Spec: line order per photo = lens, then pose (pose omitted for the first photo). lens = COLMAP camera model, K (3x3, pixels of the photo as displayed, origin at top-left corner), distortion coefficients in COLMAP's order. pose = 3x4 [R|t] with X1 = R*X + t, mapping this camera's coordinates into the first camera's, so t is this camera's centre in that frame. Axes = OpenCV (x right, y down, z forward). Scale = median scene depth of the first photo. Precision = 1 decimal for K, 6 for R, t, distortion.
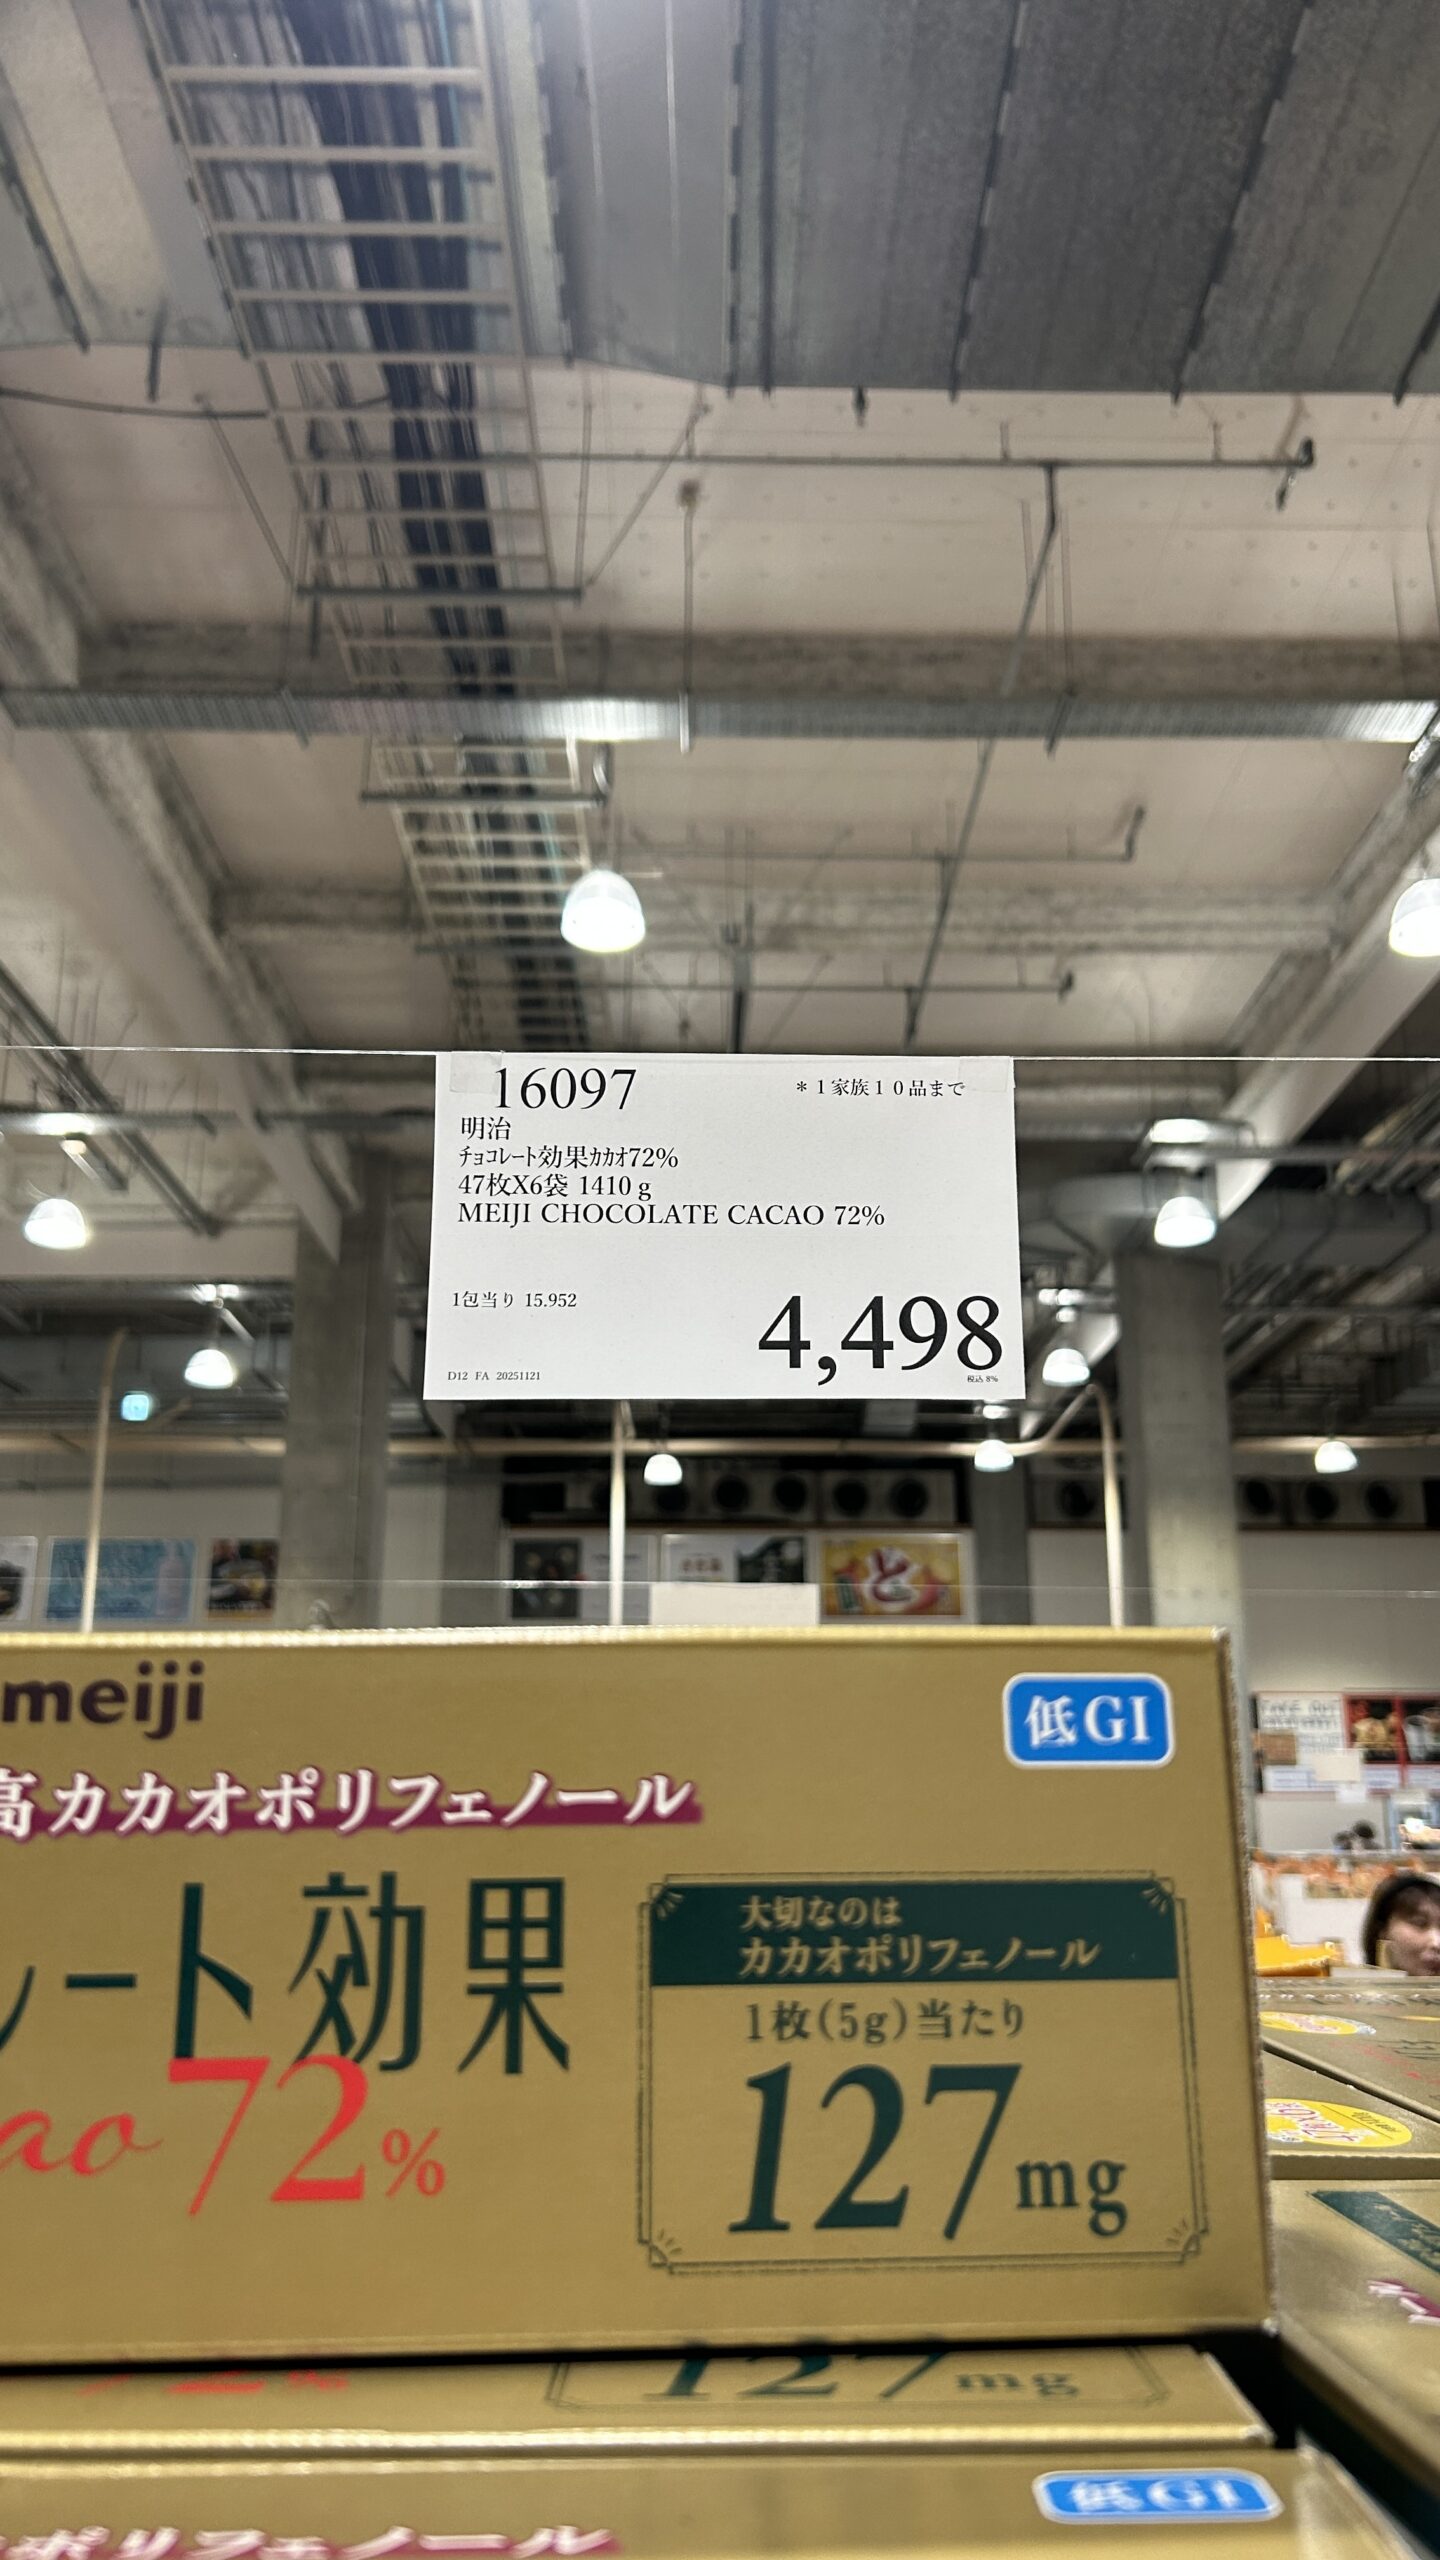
lens RADIAL K [[1947.8, 0, 720.0], [0, 1947.8, 1280.0], [0, 0, 1]] dist [0.002602, 0.000578]
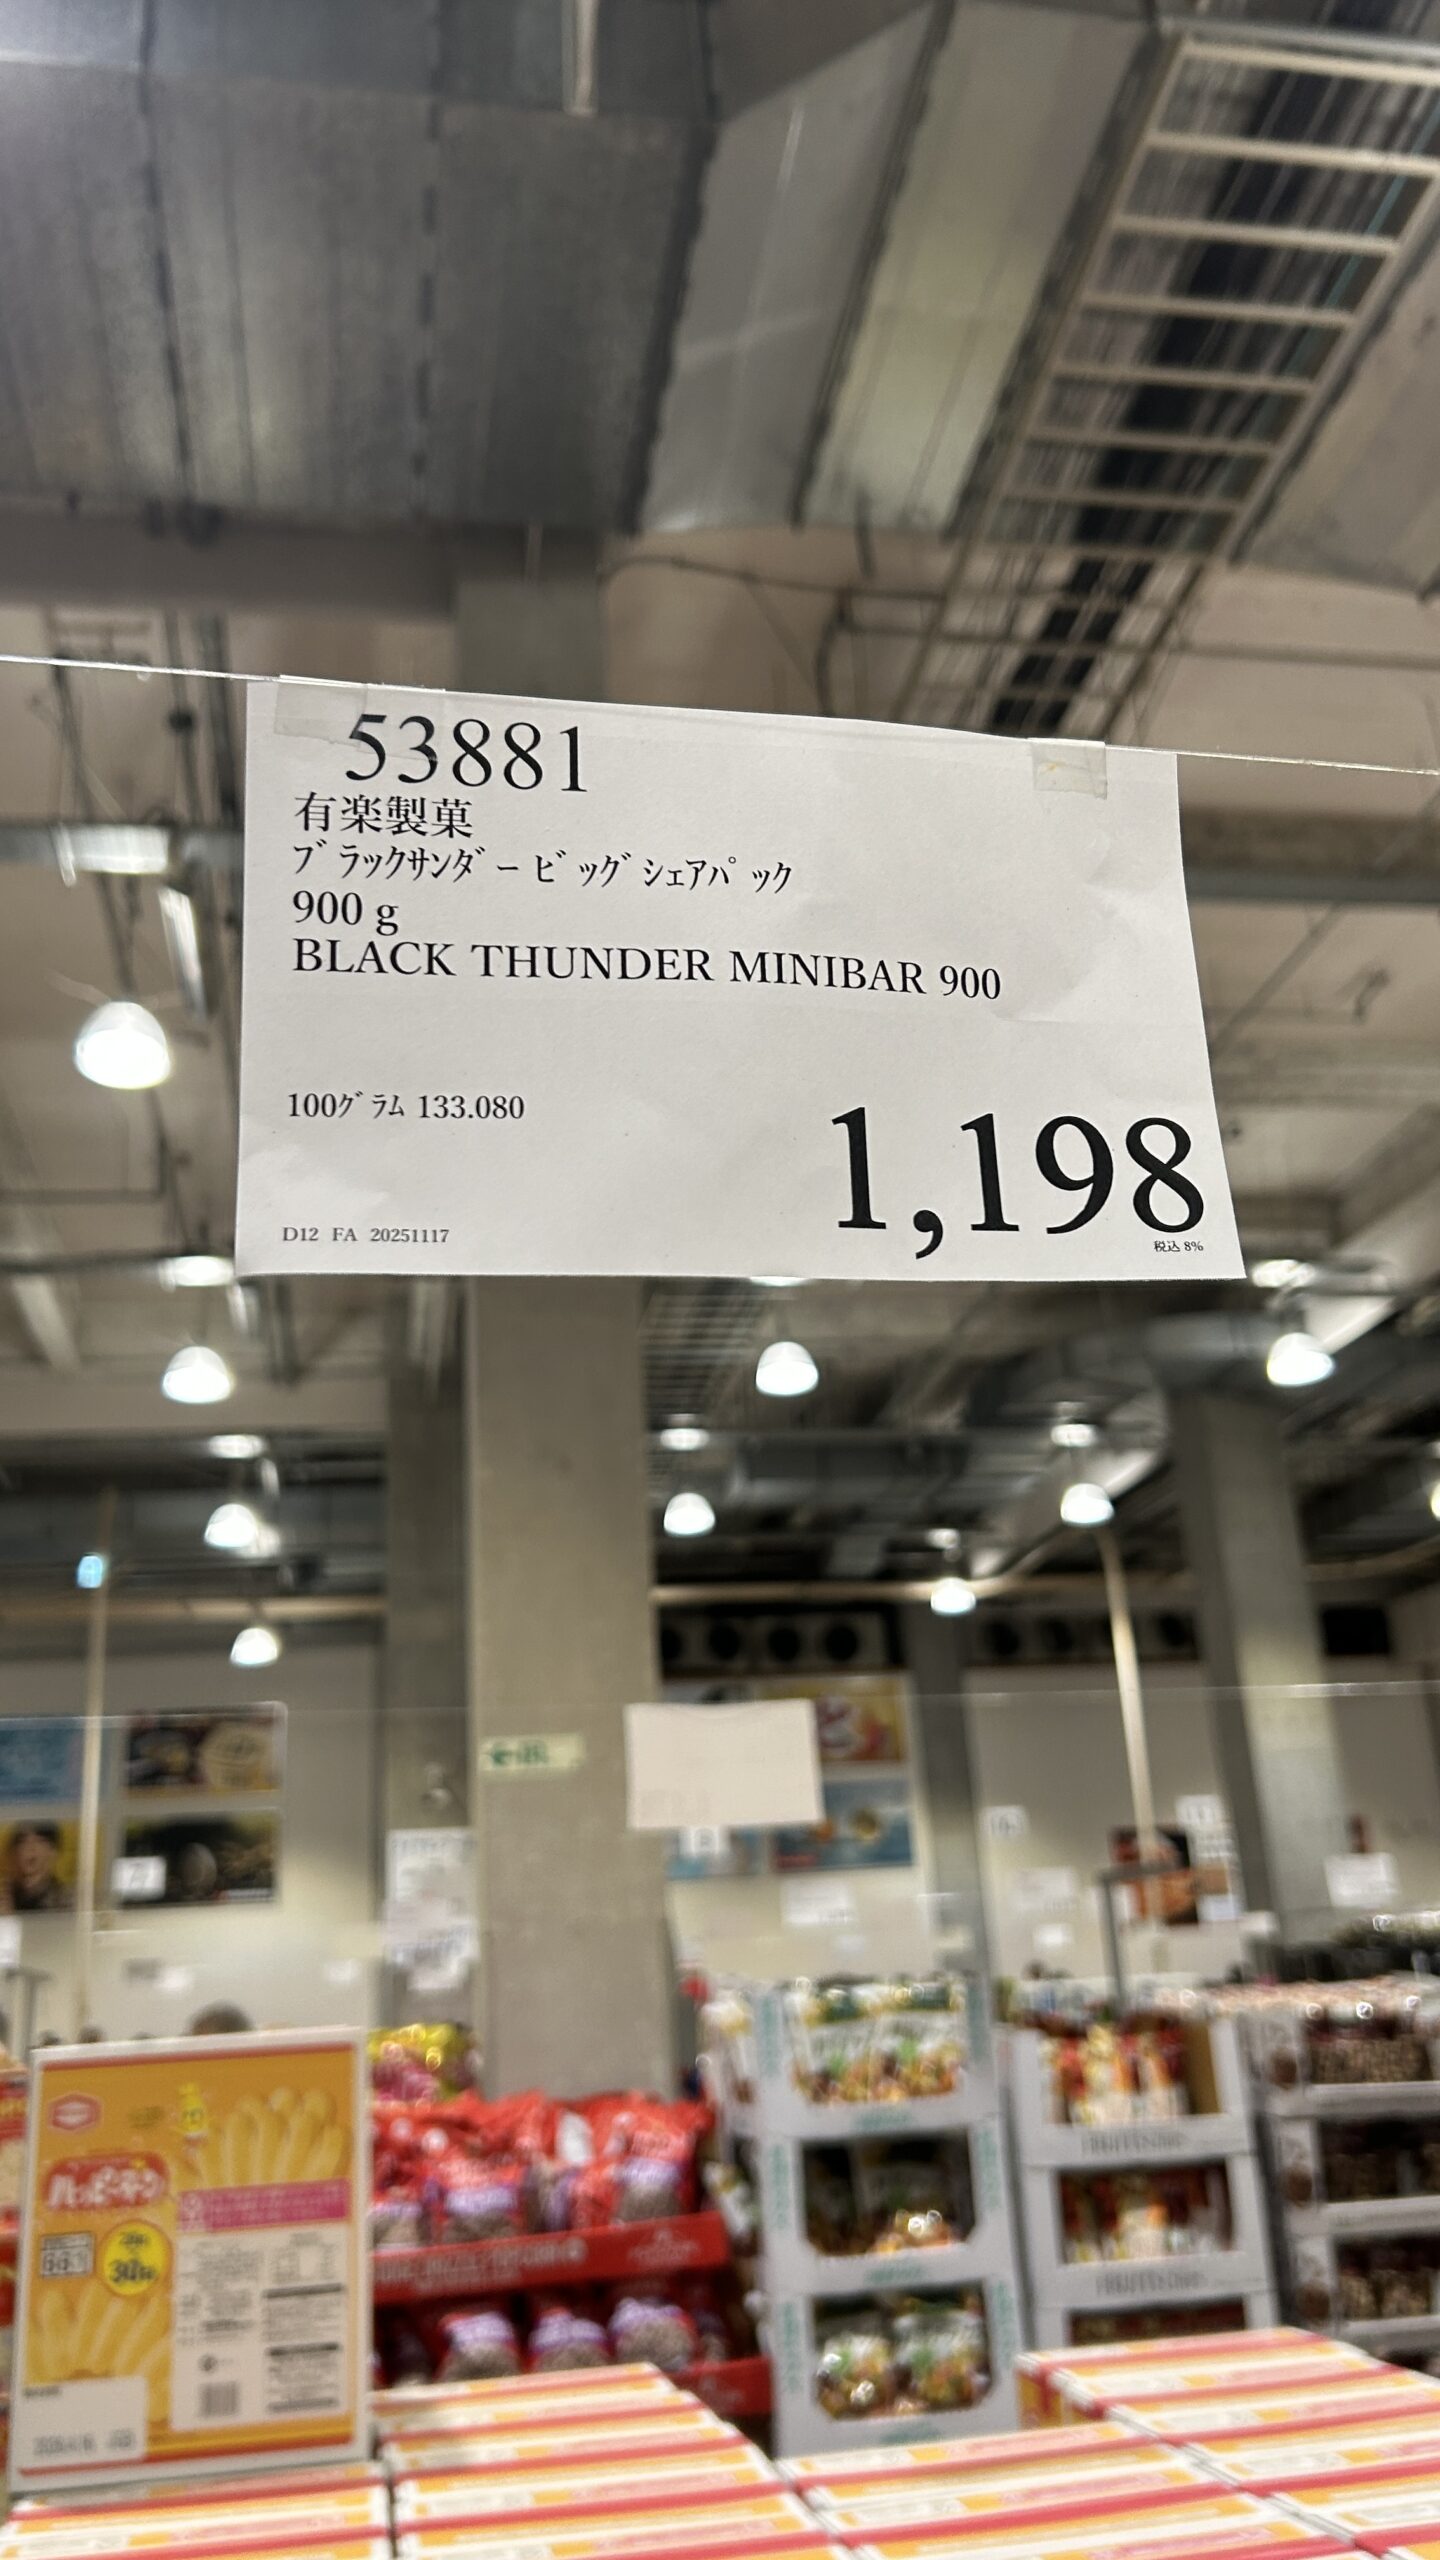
lens RADIAL K [[1981.7, 0, 720.0], [0, 1981.7, 1280.0], [0, 0, 1]] dist [-0.000910, -0.000318]
pose [[0.988067, -0.004850, 0.153947, -0.179783], [0.016285, 0.997191, -0.073105, 0.000160], [-0.153160, 0.074740, 0.985371, -0.002660]]
